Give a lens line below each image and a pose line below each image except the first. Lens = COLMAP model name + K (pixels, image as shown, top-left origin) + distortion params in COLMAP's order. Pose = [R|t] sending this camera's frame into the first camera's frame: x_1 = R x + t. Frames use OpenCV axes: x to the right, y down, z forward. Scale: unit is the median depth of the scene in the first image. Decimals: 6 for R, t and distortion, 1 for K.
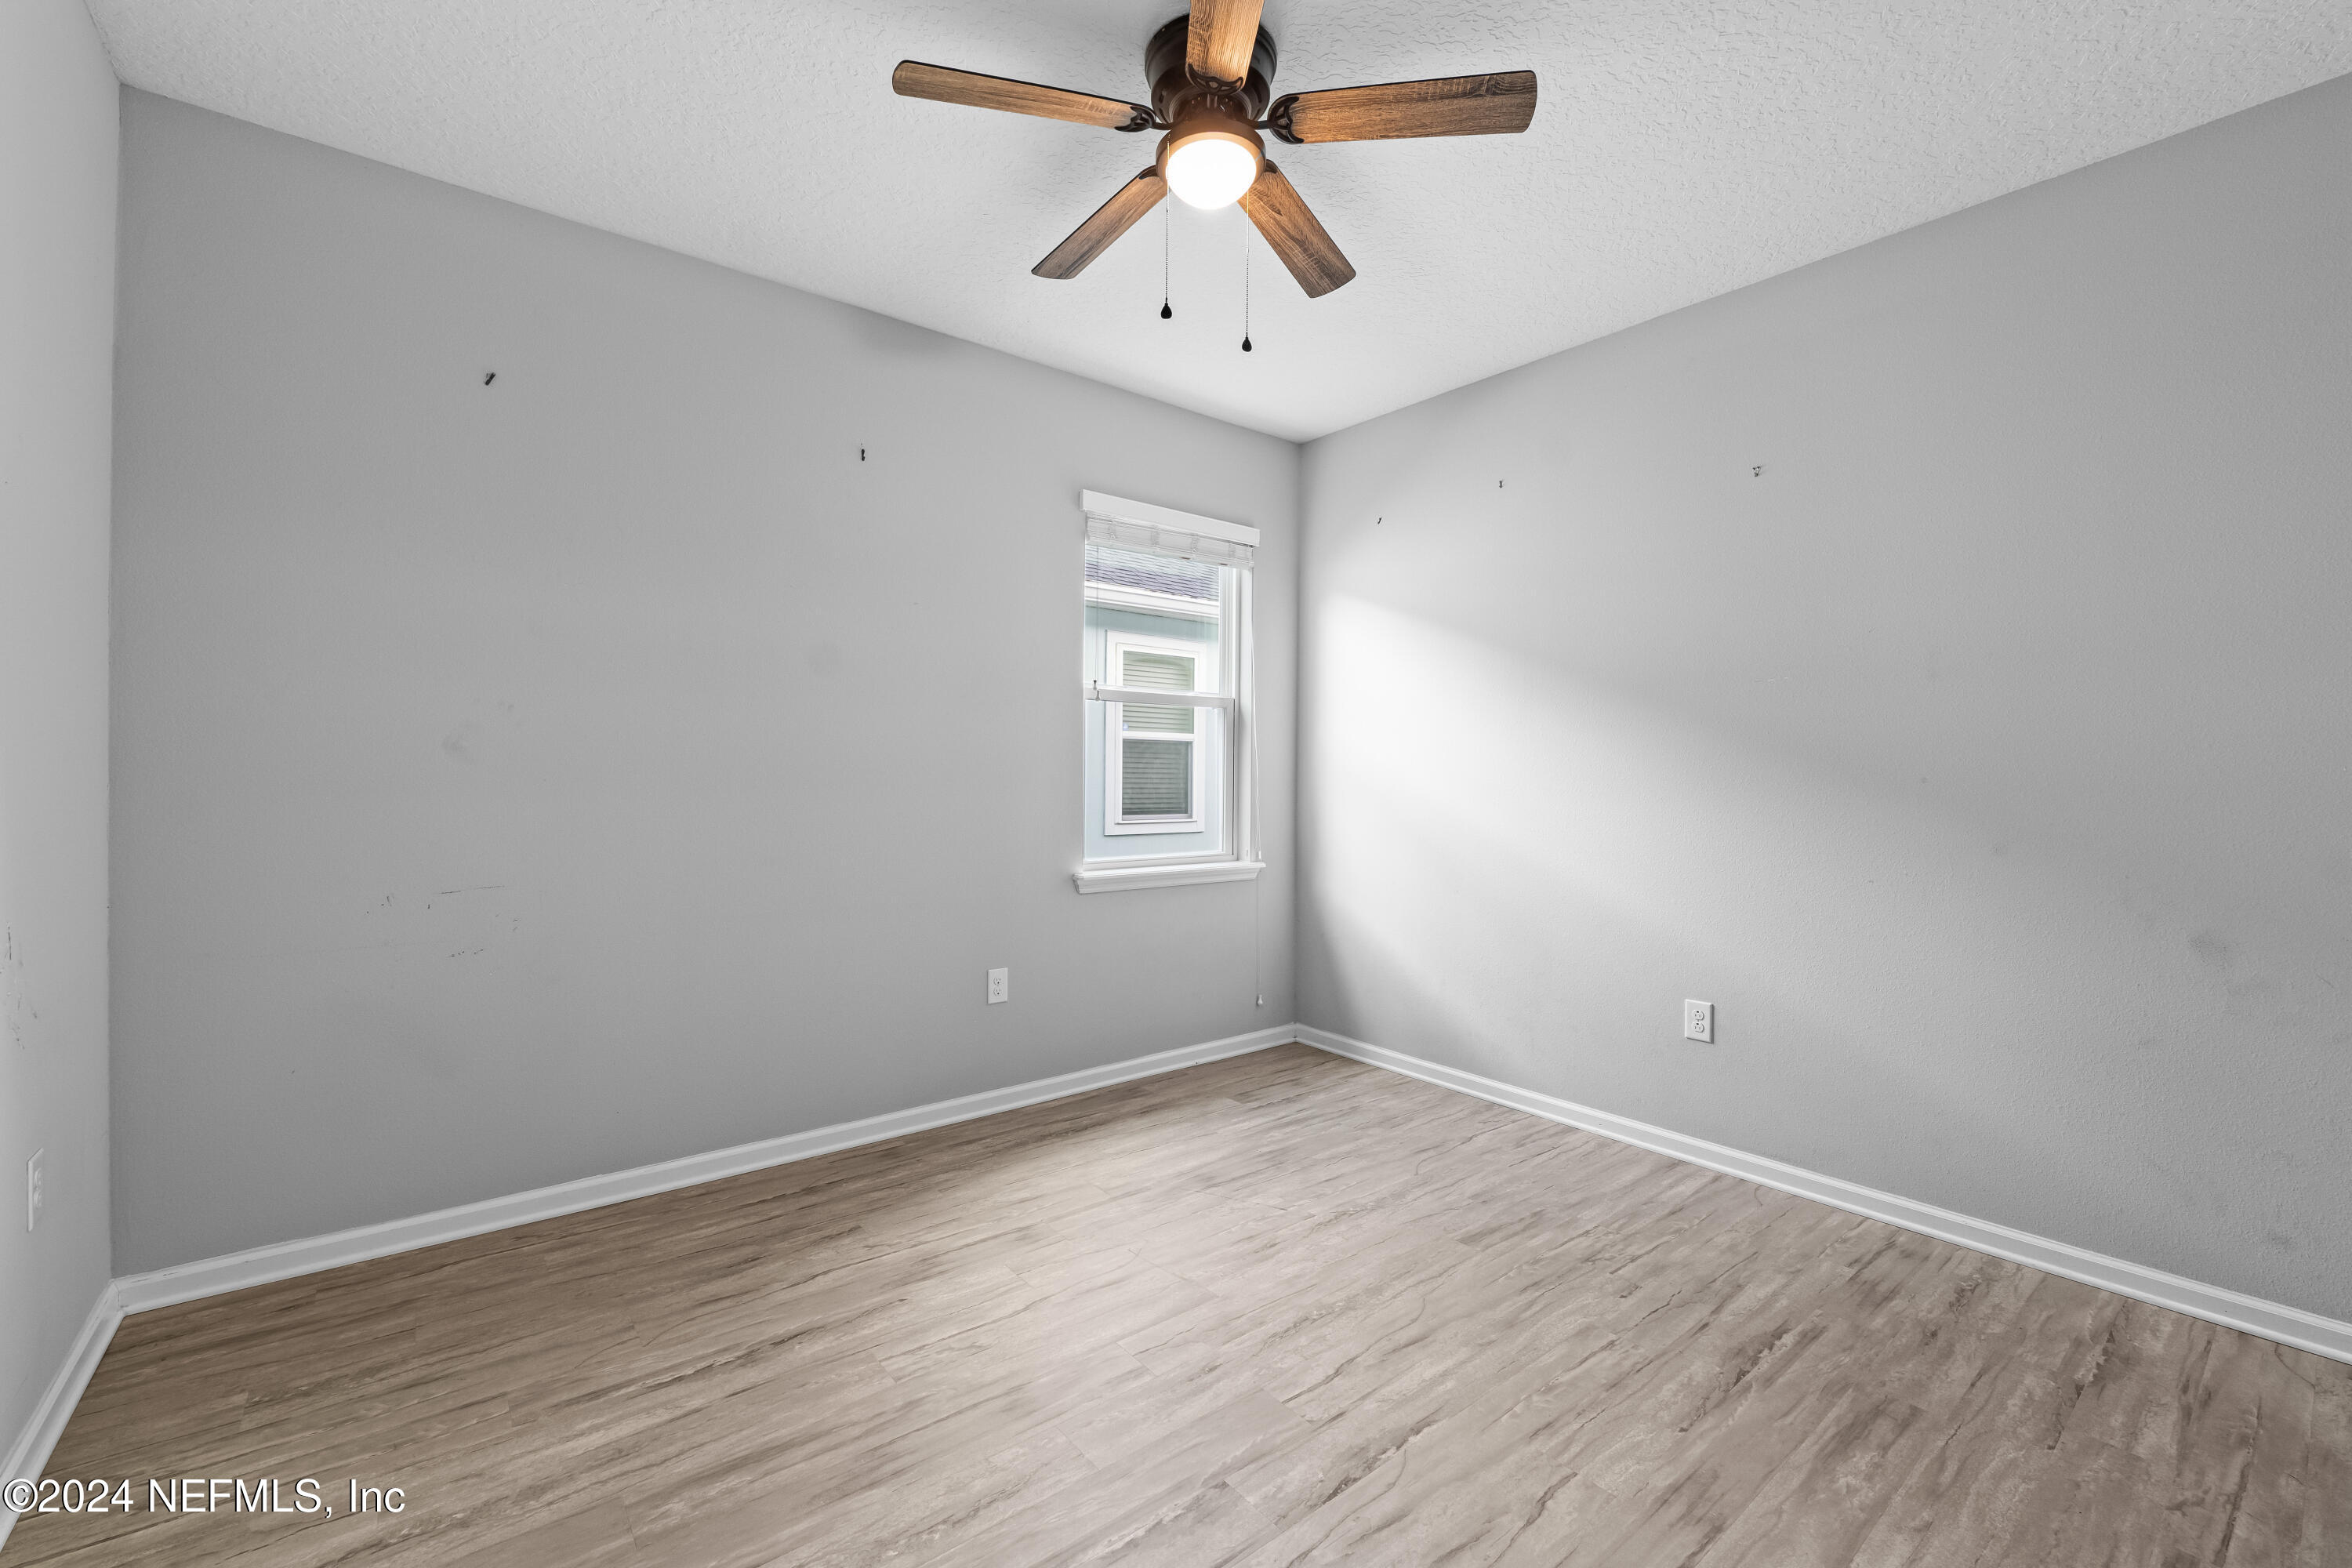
lens RADIAL K [[976.9, 0, 1168.7], [0, 976.9, 780.2], [0, 0, 1]] dist [-0.013302, 0.000316]
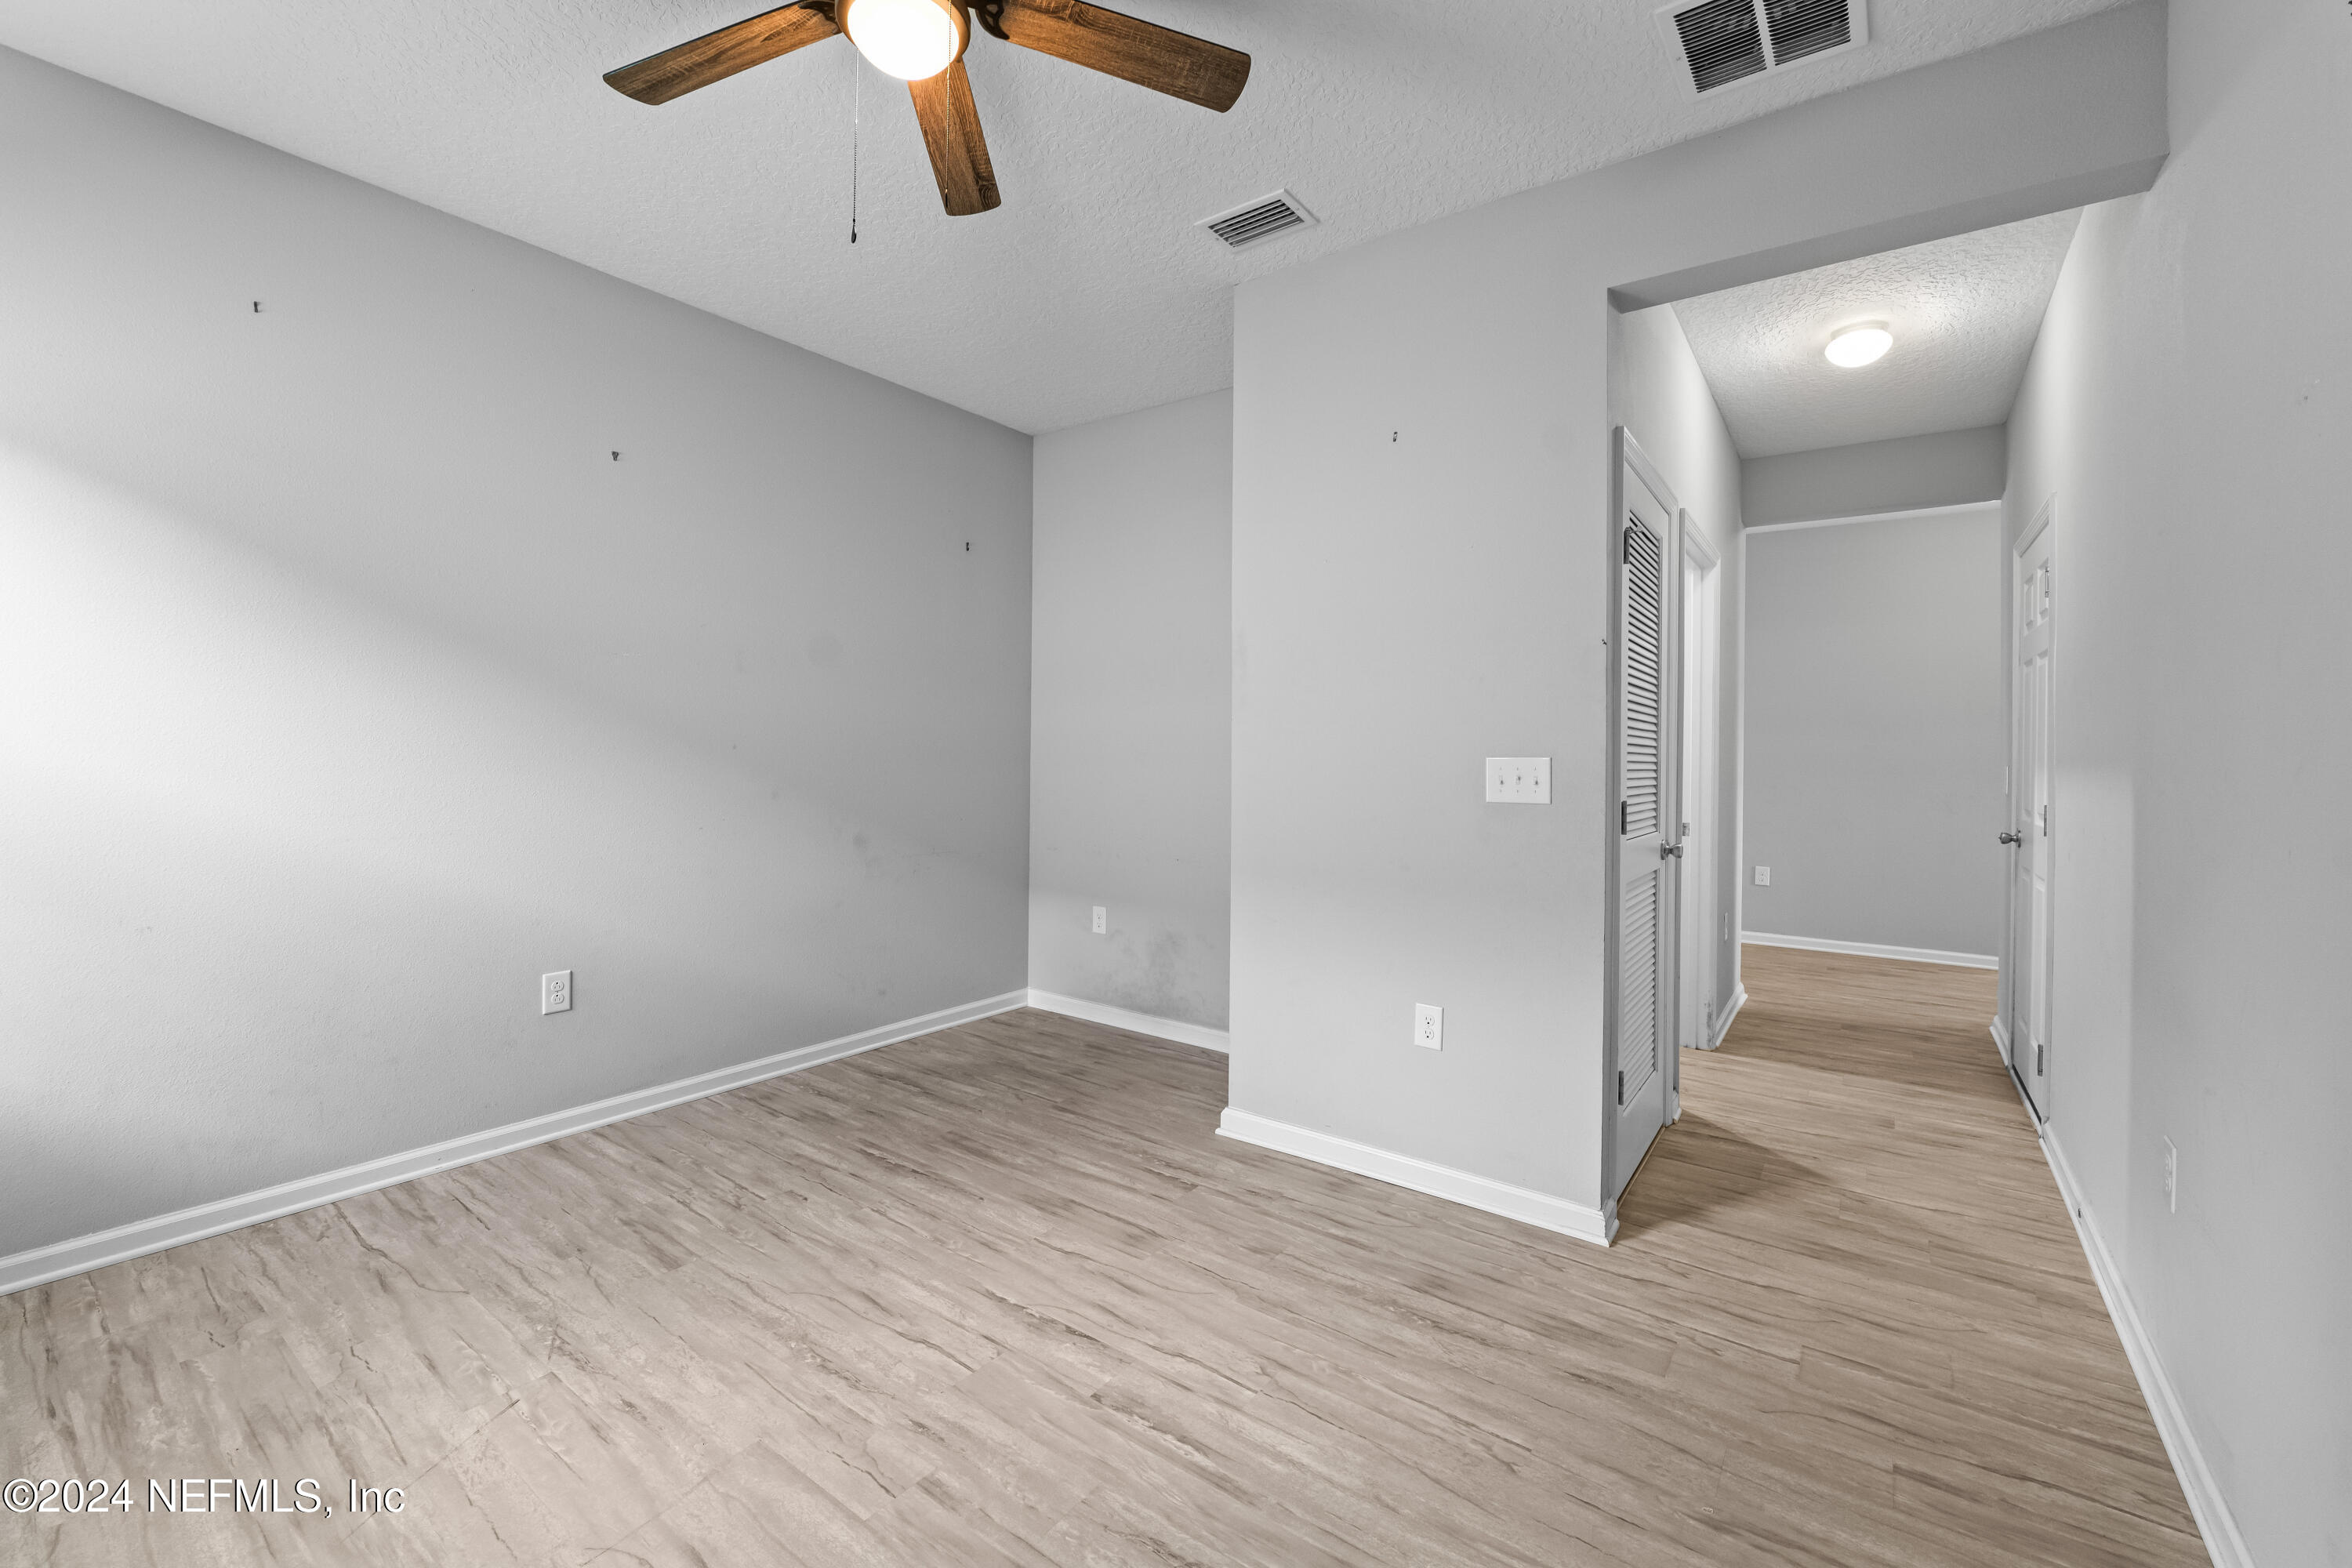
lens RADIAL K [[956.4, 0, 1175.1], [0, 956.4, 767.8], [0, 0, 1]] dist [-0.012995, 0.000601]
pose [[-0.268070, -0.029319, 0.962953, -0.724971], [-0.007545, 0.999570, 0.028333, -0.015869], [-0.963370, 0.000330, -0.268176, 0.879263]]
